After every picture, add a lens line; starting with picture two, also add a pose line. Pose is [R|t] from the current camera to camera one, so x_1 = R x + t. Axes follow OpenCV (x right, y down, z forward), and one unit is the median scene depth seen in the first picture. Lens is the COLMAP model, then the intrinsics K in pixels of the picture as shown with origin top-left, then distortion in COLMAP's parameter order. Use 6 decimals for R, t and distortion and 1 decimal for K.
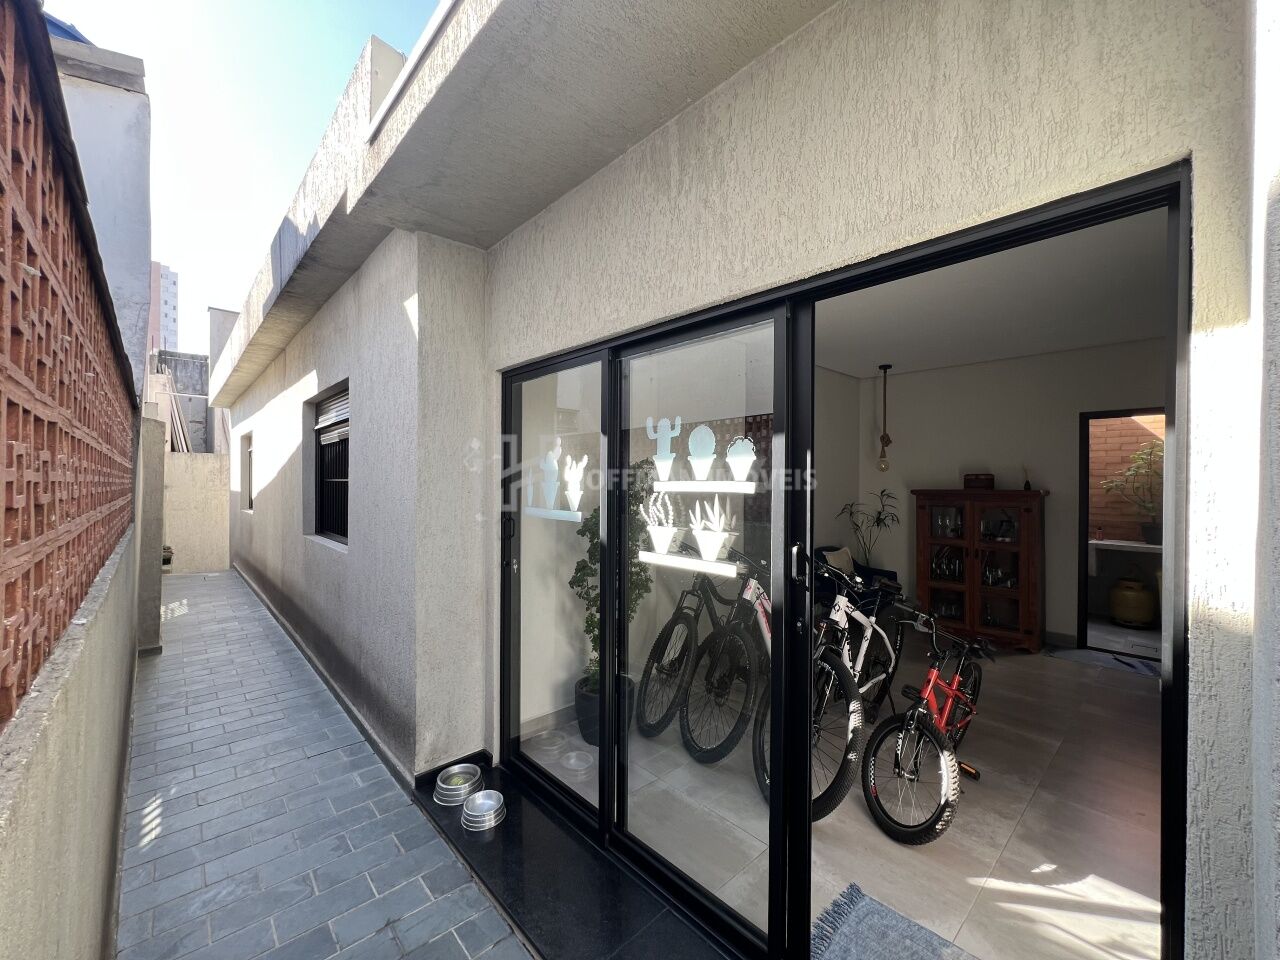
lens RADIAL K [[512.6, 0, 640.3], [0, 512.6, 482.6], [0, 0, 1]] dist [-0.000626, 0.000613]
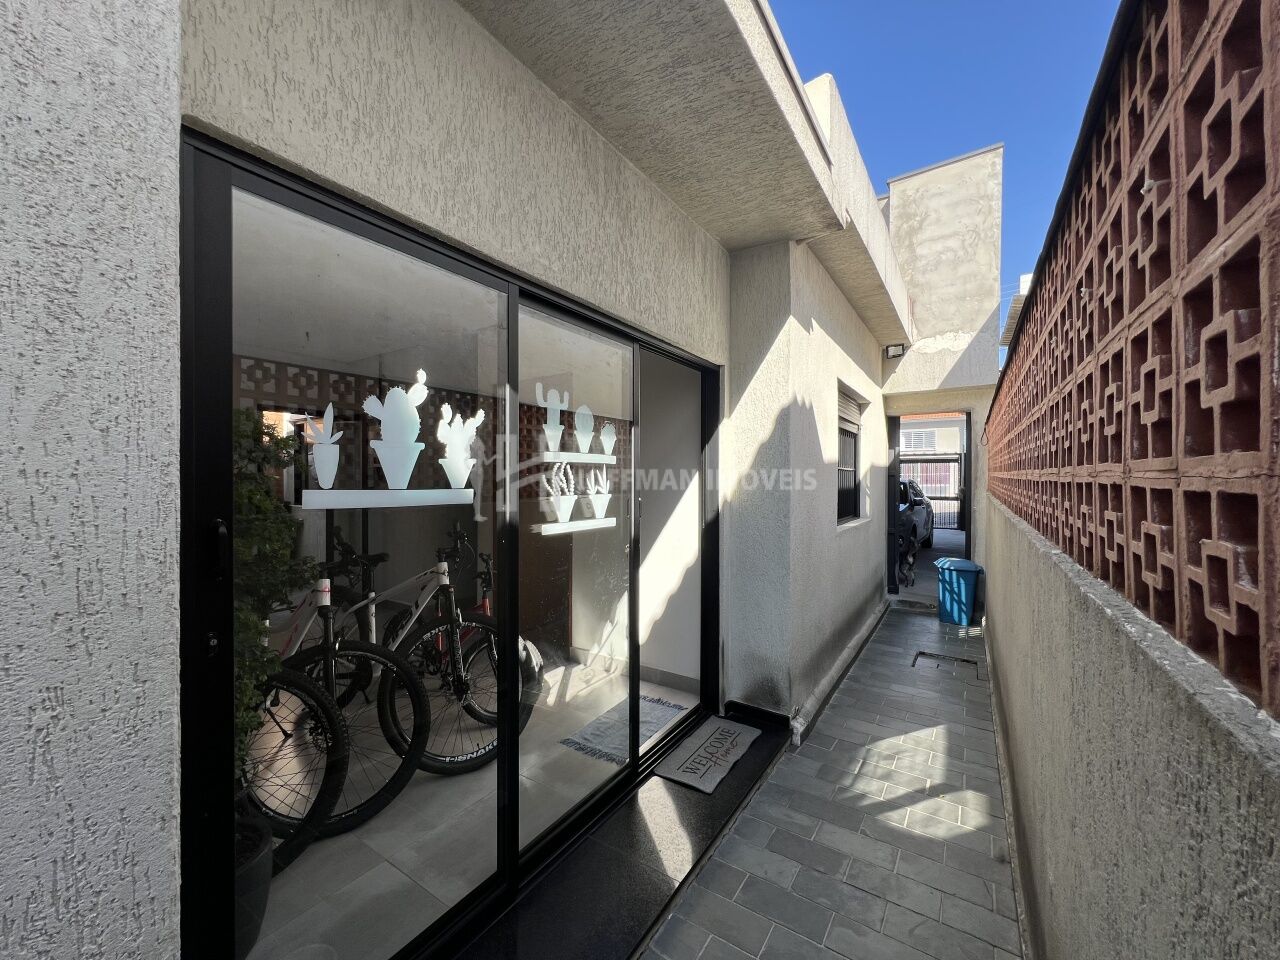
lens RADIAL K [[512.6, 0, 640.3], [0, 512.6, 482.6], [0, 0, 1]] dist [-0.000626, 0.000613]
pose [[-0.243990, -0.012650, 0.969695, -0.989489], [0.003099, 0.999900, 0.013823, 0.045562], [-0.969773, 0.006378, -0.243927, 1.098769]]
